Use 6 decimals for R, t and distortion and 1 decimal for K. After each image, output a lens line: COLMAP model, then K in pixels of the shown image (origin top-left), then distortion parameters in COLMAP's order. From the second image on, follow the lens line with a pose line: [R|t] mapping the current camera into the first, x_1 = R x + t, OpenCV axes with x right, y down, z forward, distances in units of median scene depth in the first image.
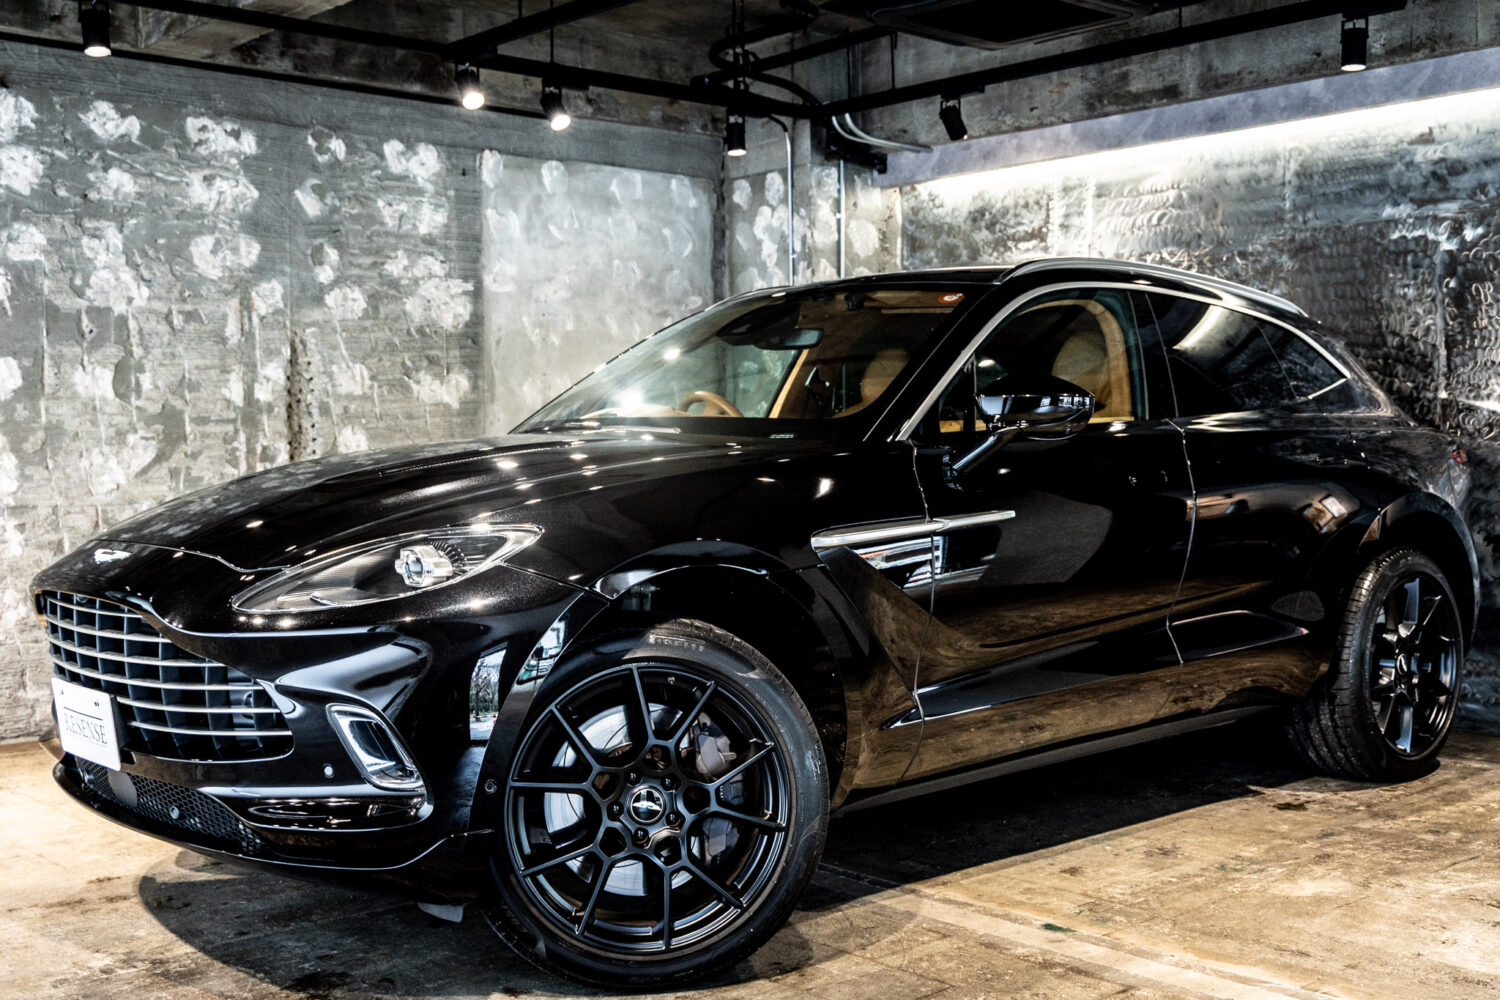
lens RADIAL K [[1662.1, 0, 751.9], [0, 1662.1, 492.3], [0, 0, 1]] dist [0.003027, 0.000000]
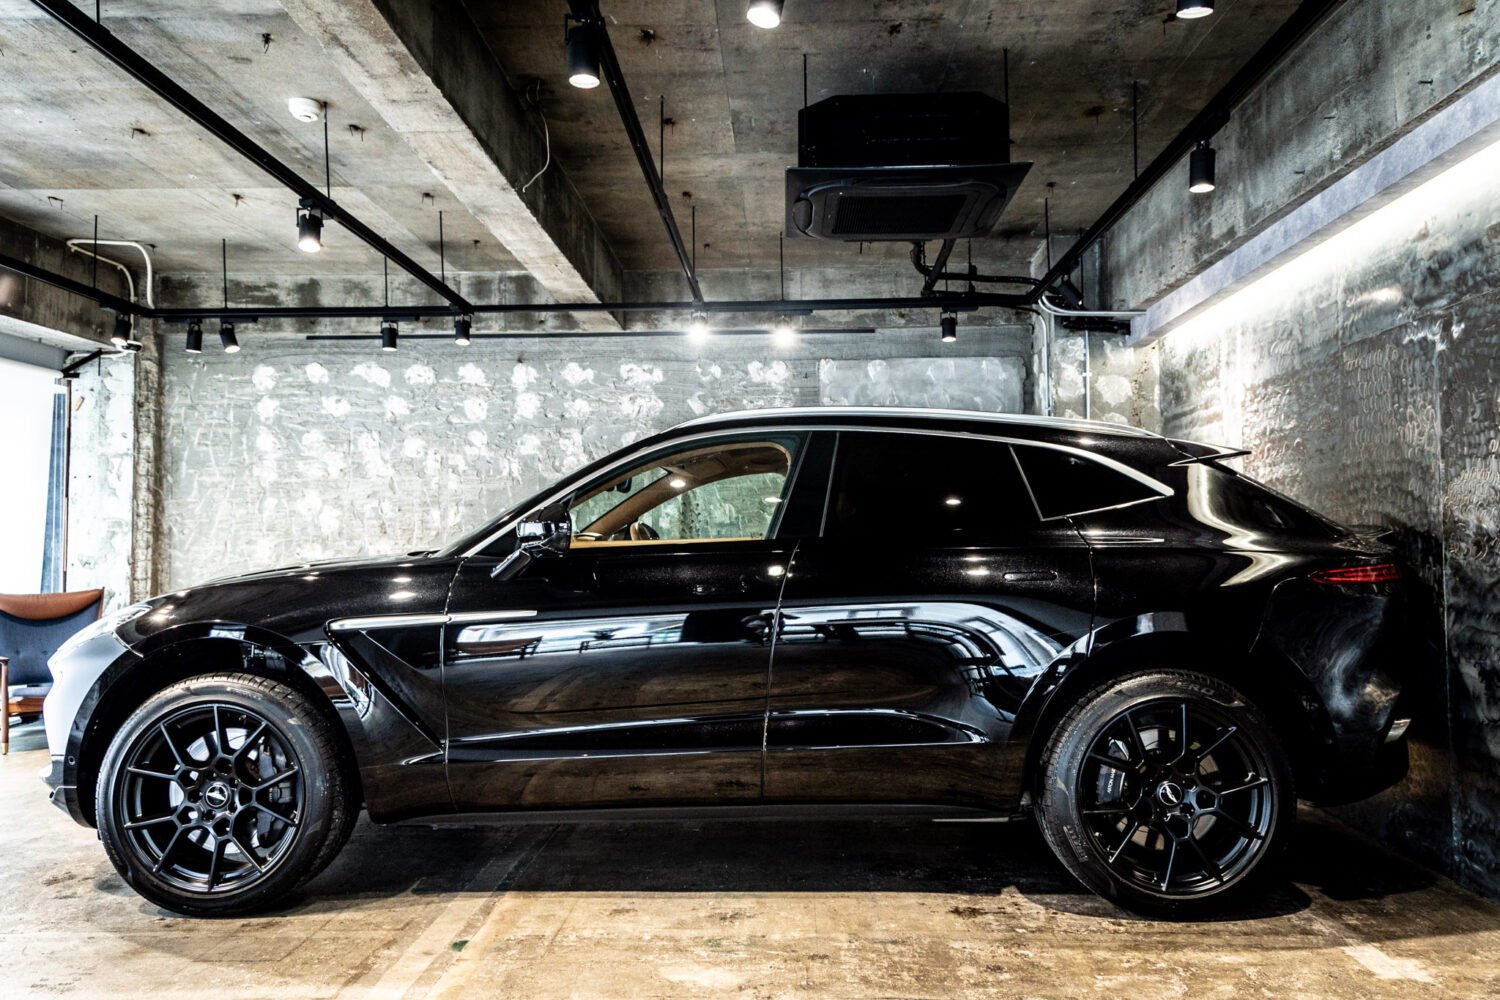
lens RADIAL K [[1058.0, 0, 764.0], [0, 1058.0, 505.2], [0, 0, 1]] dist [0.035473, 0.000196]
pose [[0.729173, -0.025361, -0.683859, 0.509988], [-0.019659, 0.998124, -0.057977, -0.018468], [0.684047, 0.055719, 0.727307, 0.302056]]
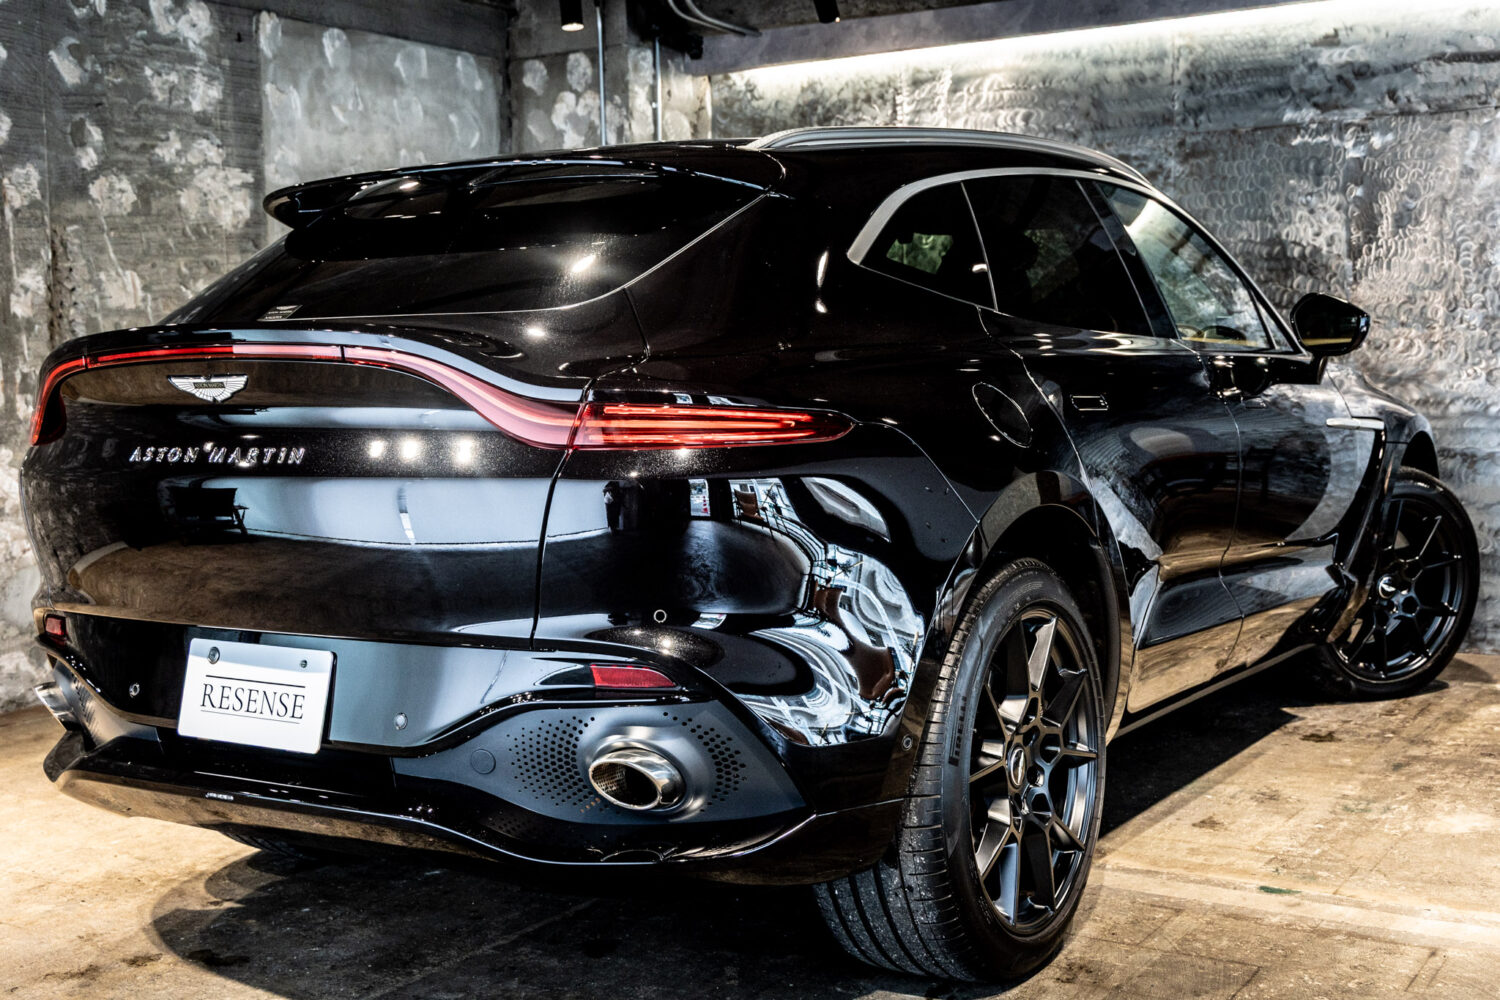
lens RADIAL K [[1785.0, 0, 749.4], [0, 1785.0, 496.9], [0, 0, 1]] dist [0.006071, 0.000000]
pose [[0.961822, -0.030045, 0.272022, -0.196834], [0.017729, 0.998708, 0.047619, -0.003325], [-0.273101, -0.040978, 0.961112, 0.079142]]
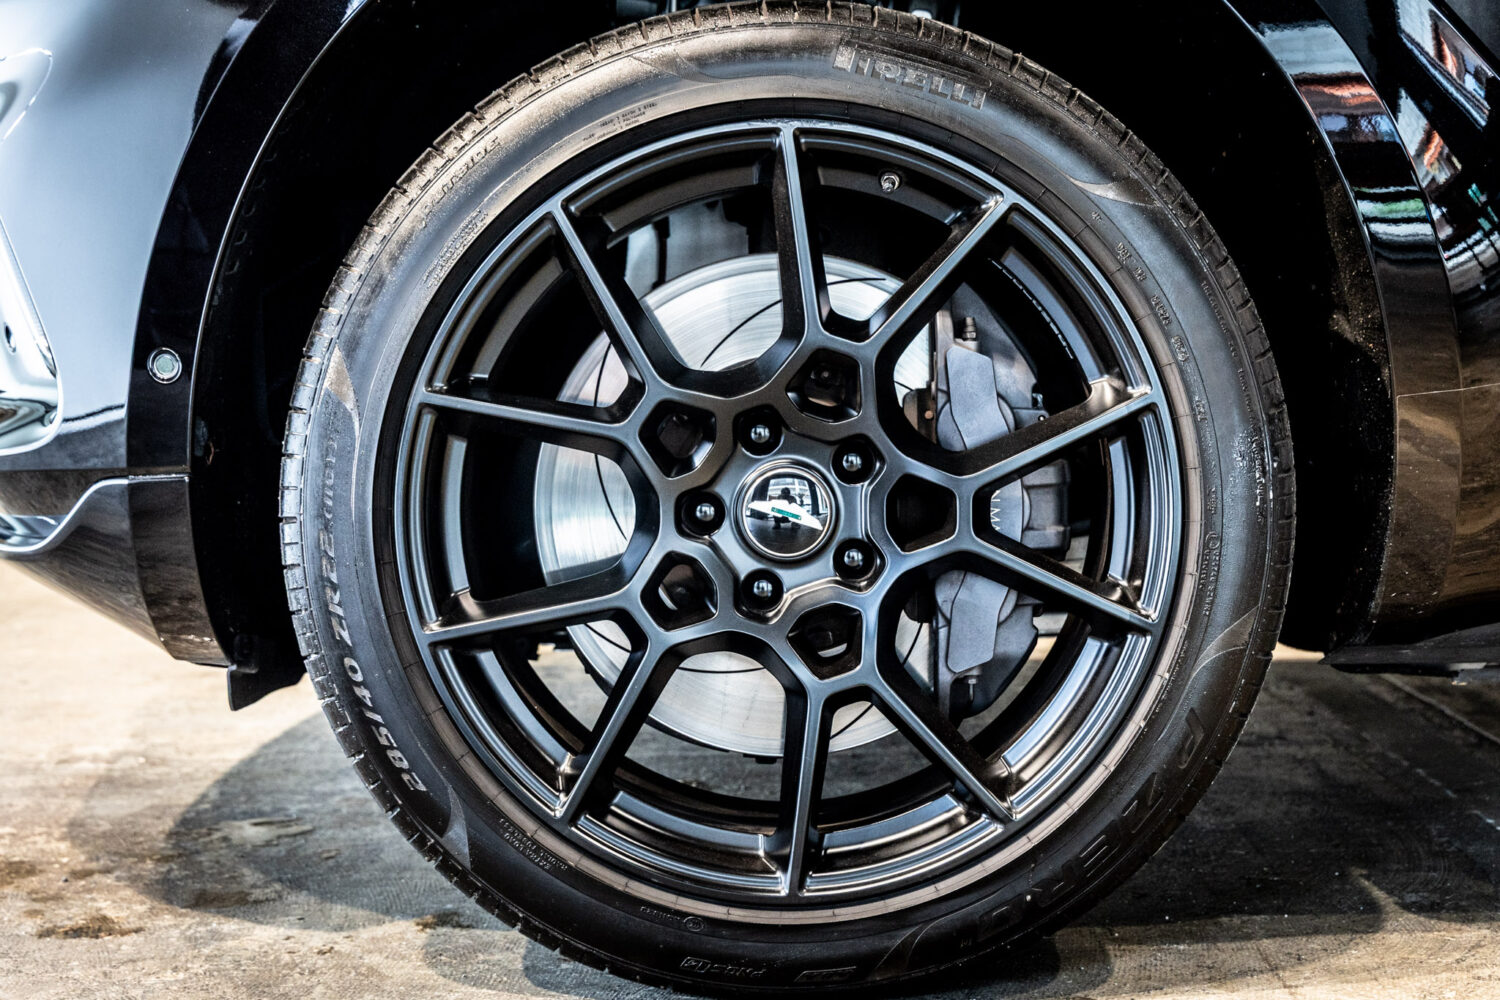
lens RADIAL K [[2122.8, 0, 752.4], [0, 2122.8, 484.8], [0, 0, 1]] dist [0.005597, 0.000000]
pose [[0.739167, 0.047681, -0.671833, 0.128178], [-0.015311, 0.998423, 0.054014, 0.078433], [0.673349, -0.029639, 0.738731, 0.322646]]
